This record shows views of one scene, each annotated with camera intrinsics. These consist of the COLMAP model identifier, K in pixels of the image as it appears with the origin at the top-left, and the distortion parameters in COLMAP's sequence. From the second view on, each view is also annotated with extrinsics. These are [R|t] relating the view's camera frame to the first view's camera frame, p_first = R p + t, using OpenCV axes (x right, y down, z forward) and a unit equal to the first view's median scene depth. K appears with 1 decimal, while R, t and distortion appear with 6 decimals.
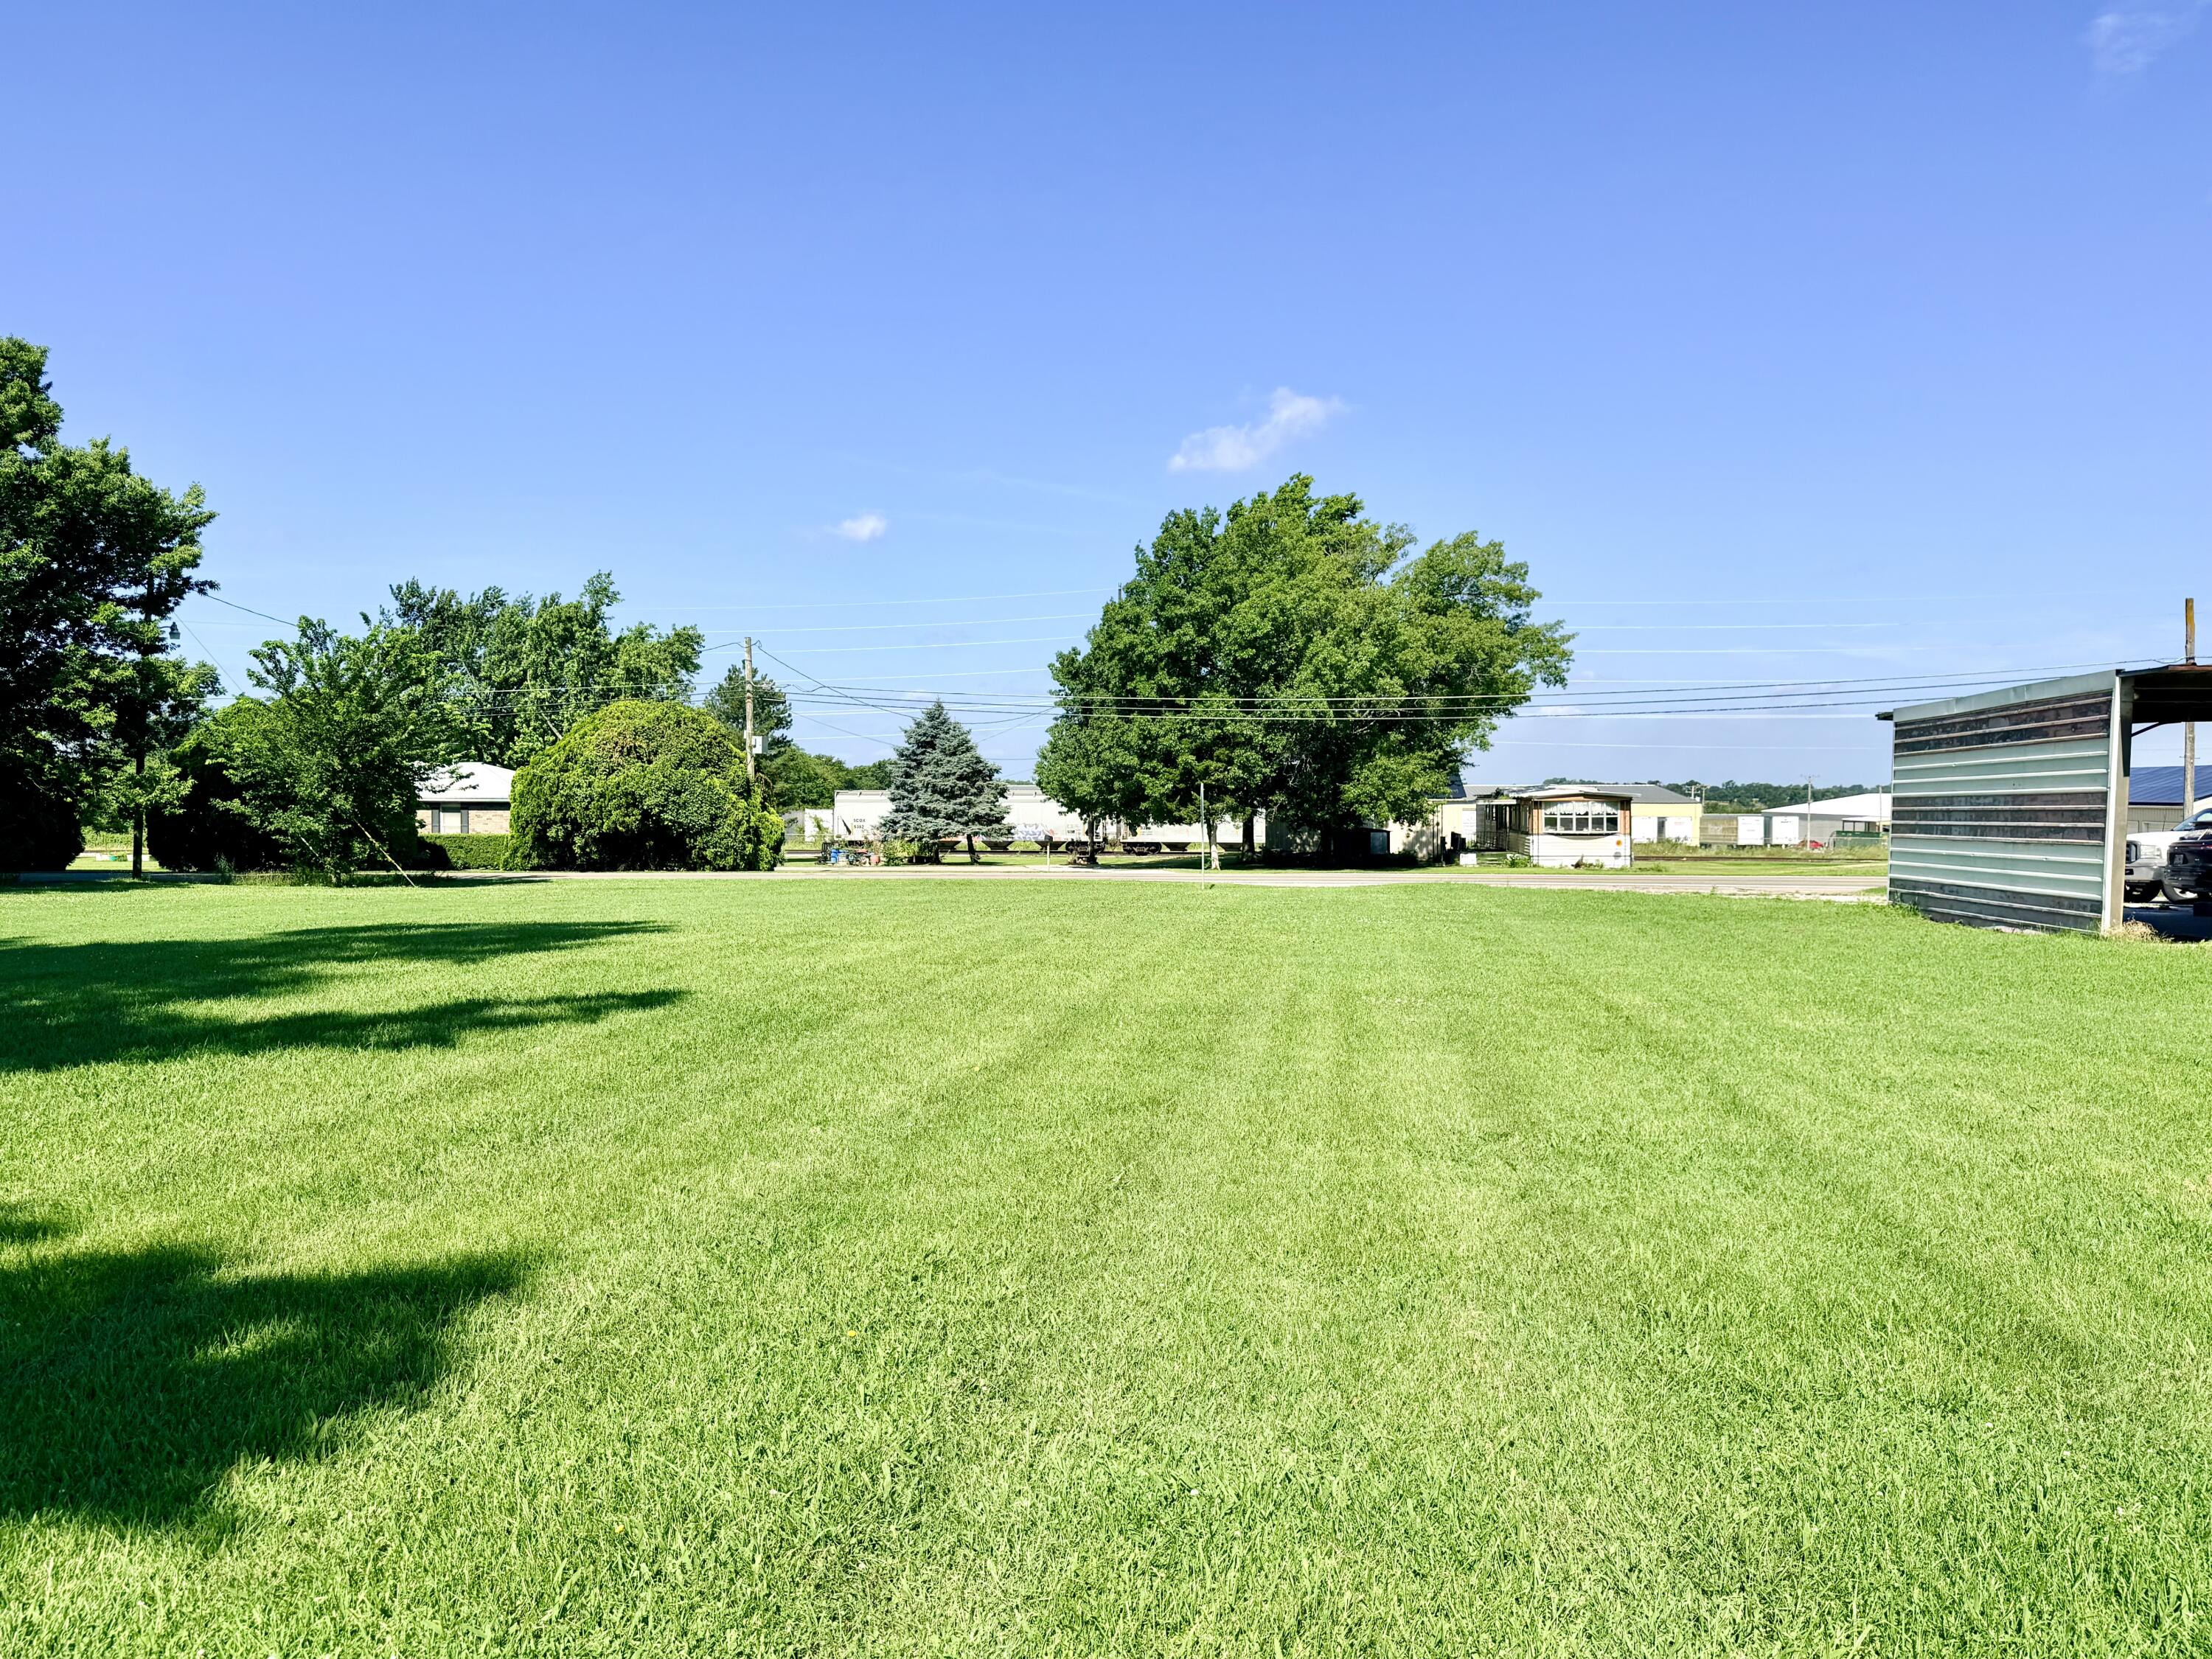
lens RADIAL K [[1622.3, 0, 1087.1], [0, 1622.3, 846.1], [0, 0, 1]] dist [0.067431, -0.084162]
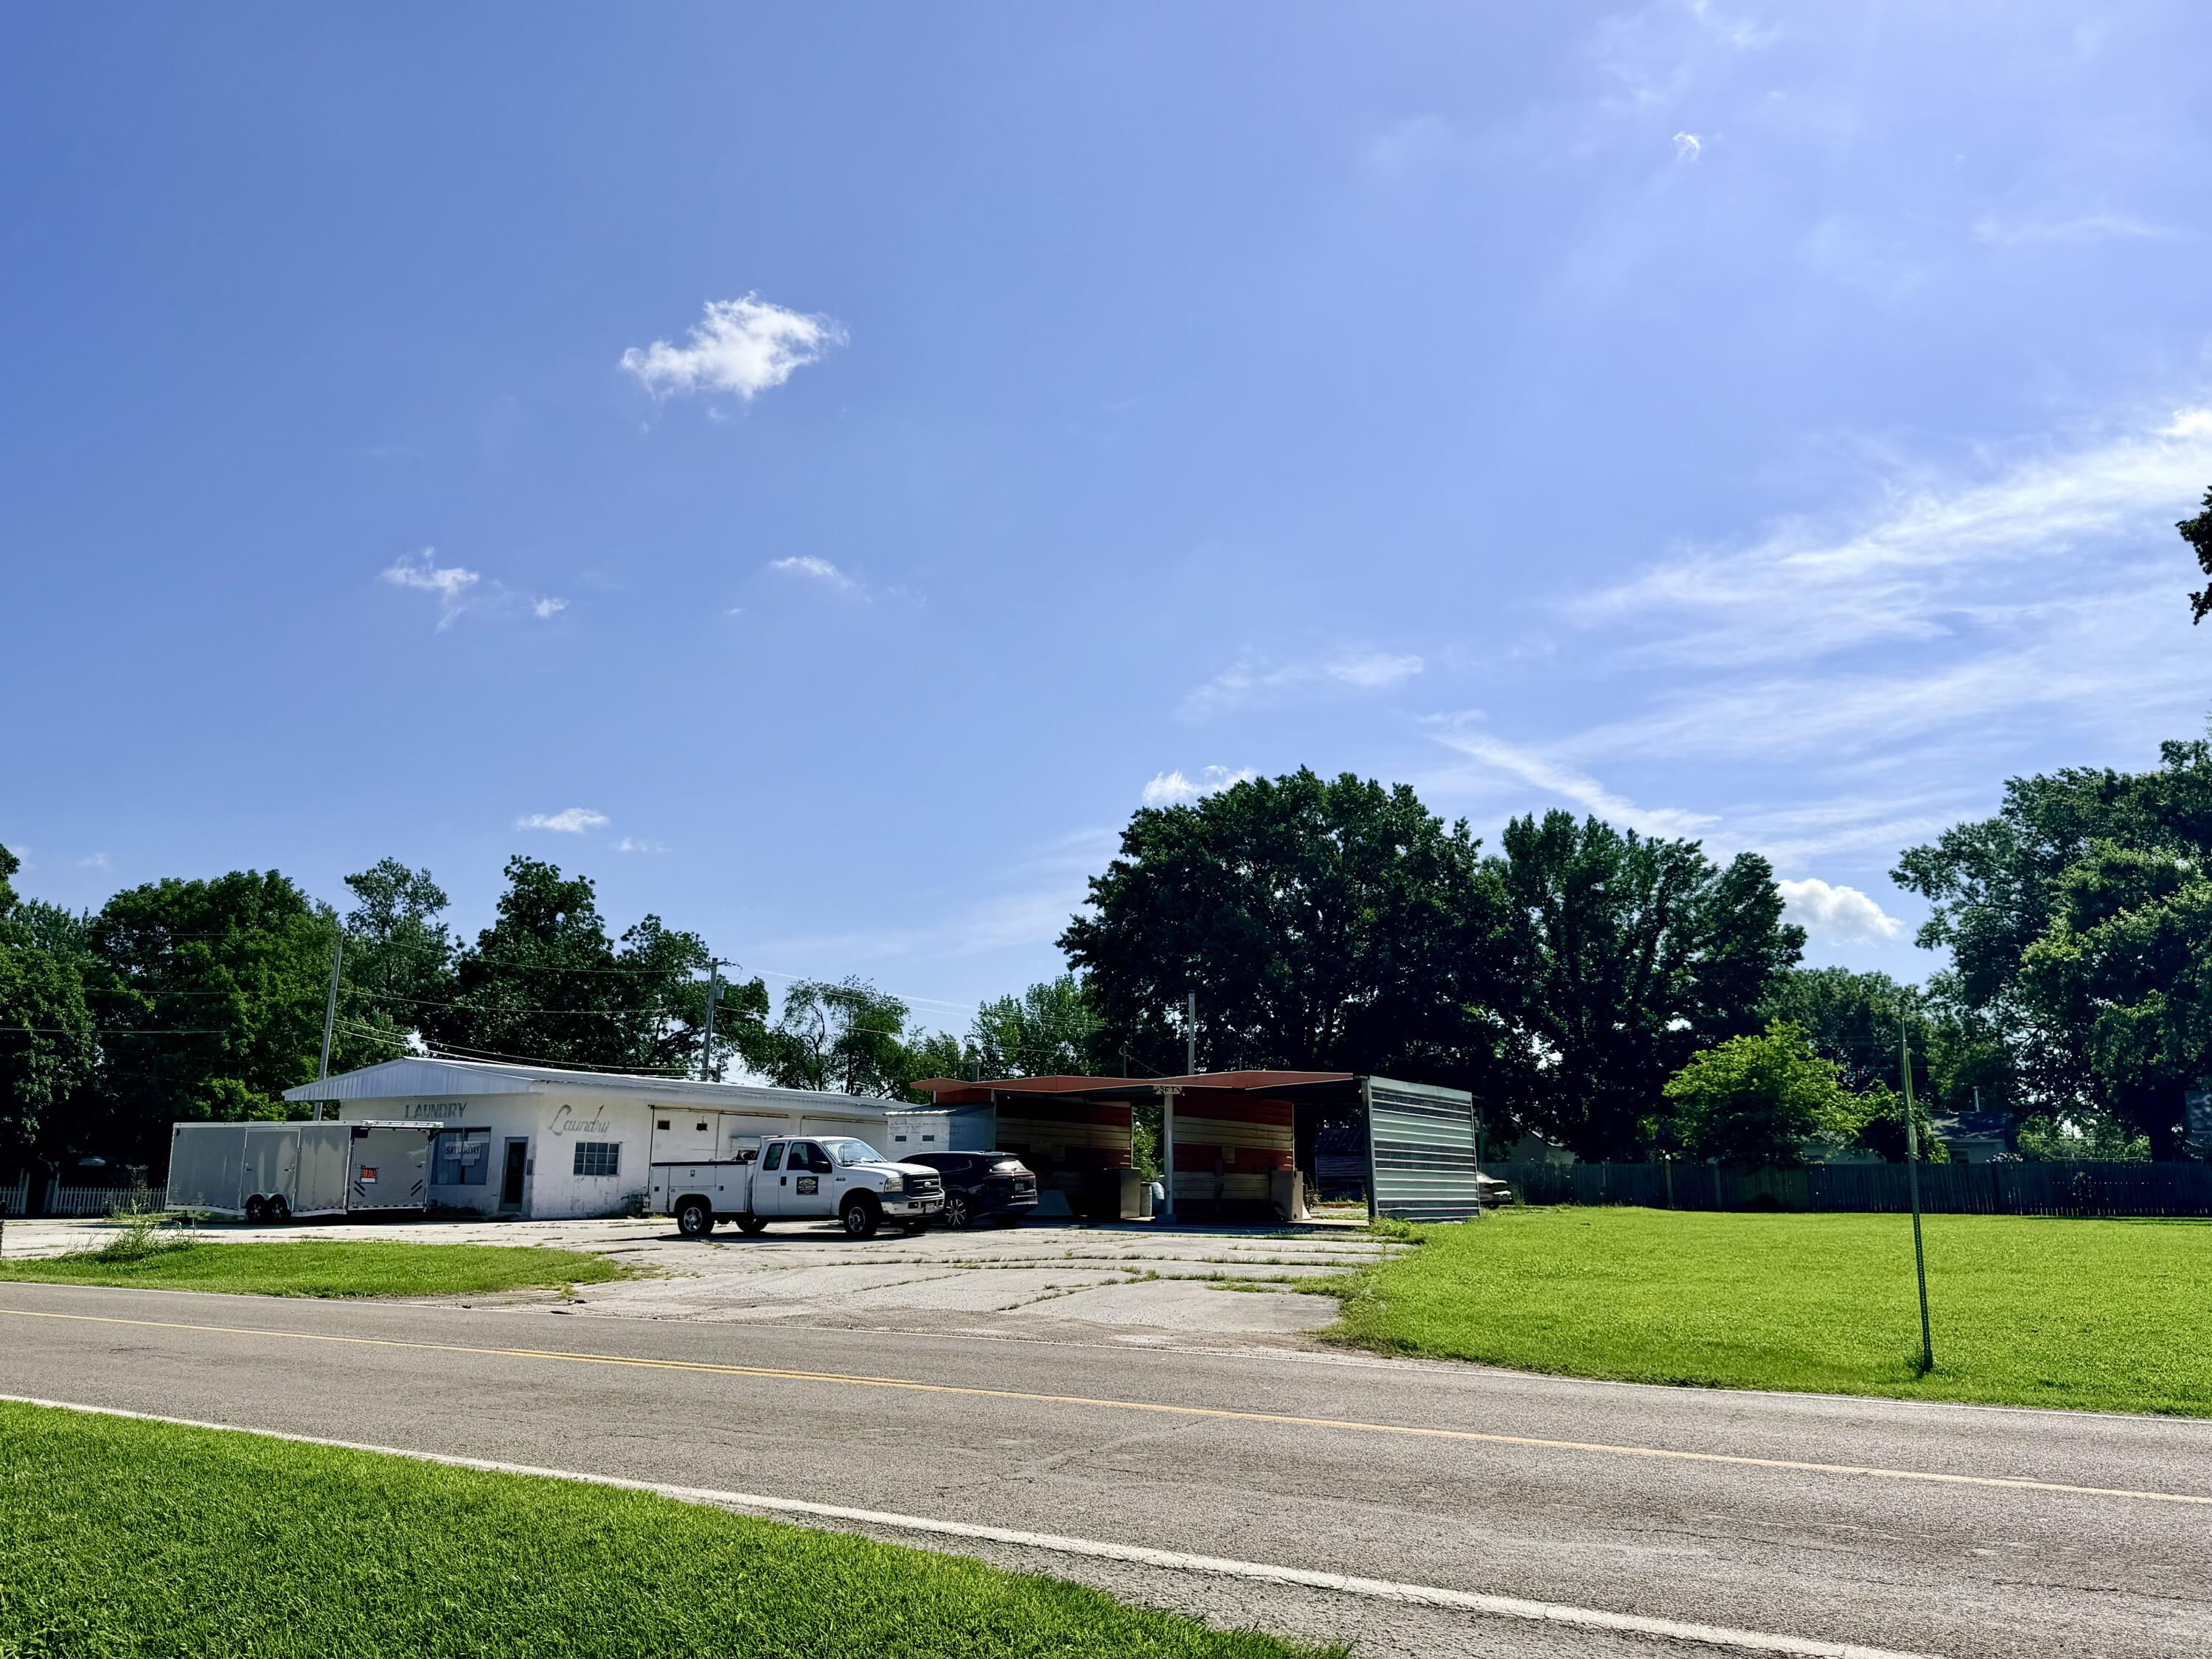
lens RADIAL K [[1622.3, 0, 1089.3], [0, 1622.3, 820.3], [0, 0, 1]] dist [0.067431, -0.084162]
pose [[-0.917426, 0.079754, 0.389831, 0.100138], [0.001423, 0.980358, -0.197219, -0.016219], [-0.397903, -0.180379, -0.899520, 1.624524]]
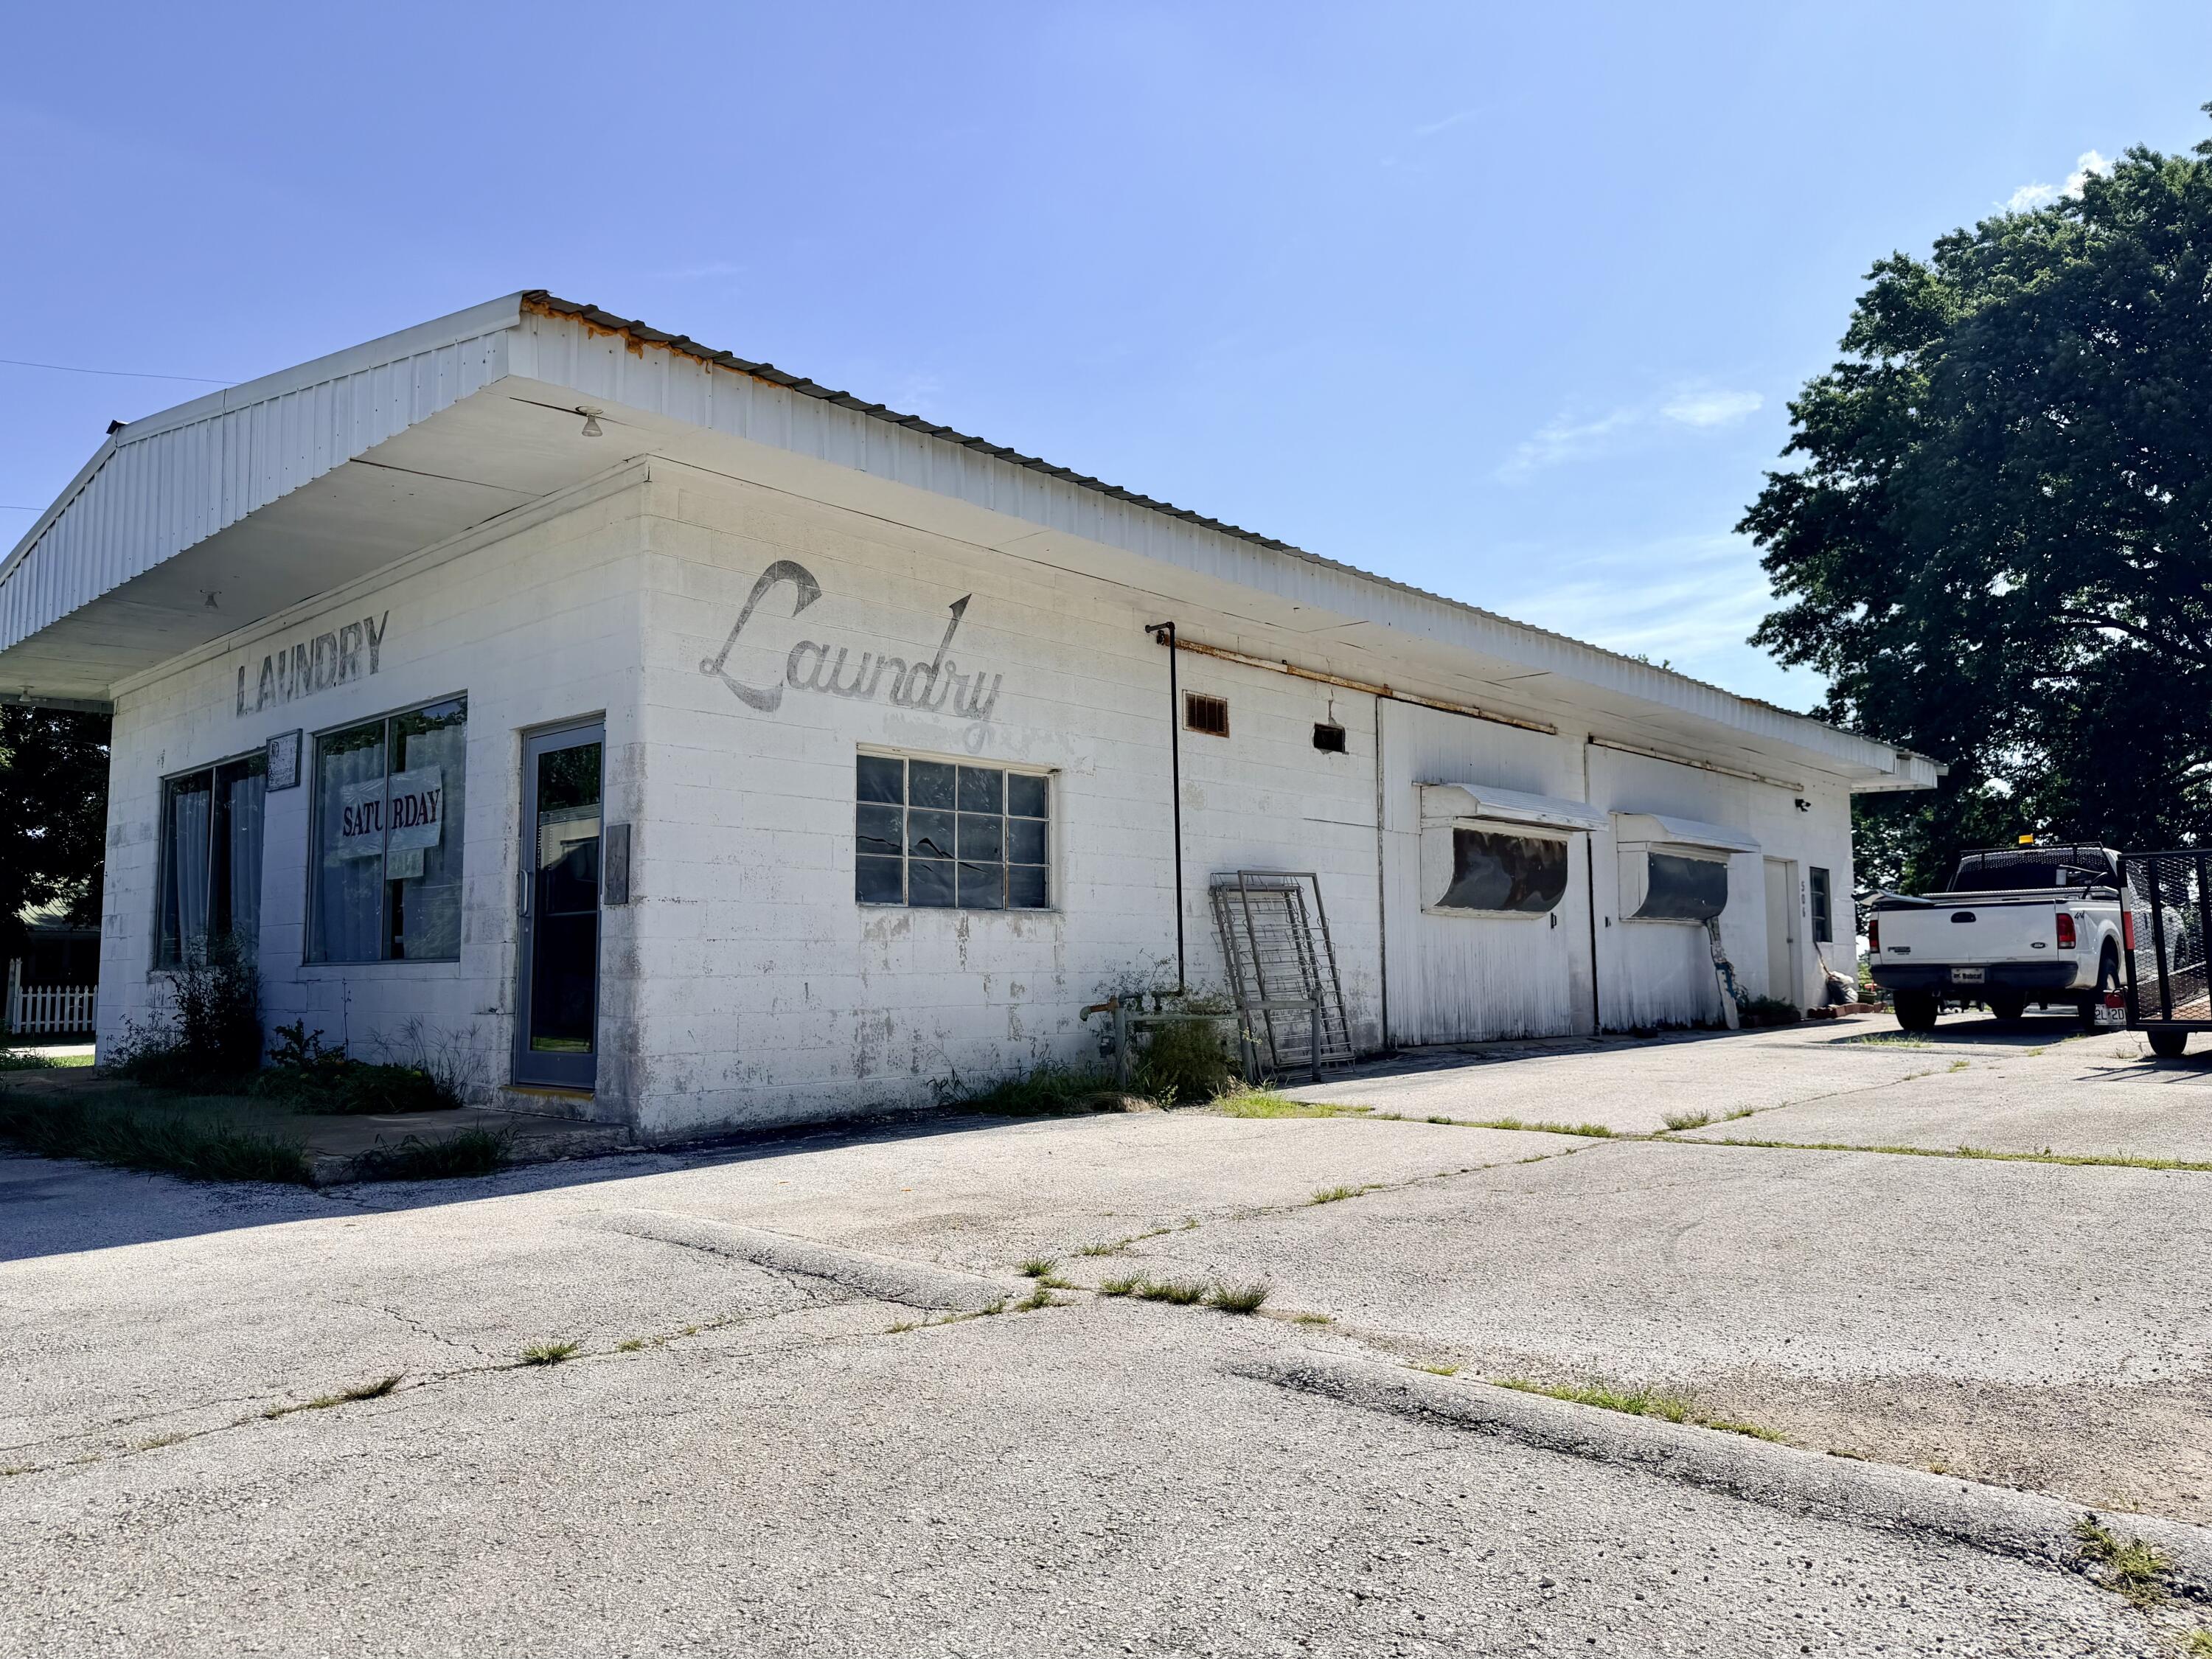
lens RADIAL K [[1551.9, 0, 1084.3], [0, 1551.9, 833.2], [0, 0, 1]] dist [0.061065, -0.074574]
pose [[-0.823298, 0.054954, 0.564943, 0.818948], [0.022051, 0.997647, -0.064910, 0.007912], [-0.567181, -0.040983, -0.822573, 0.769997]]
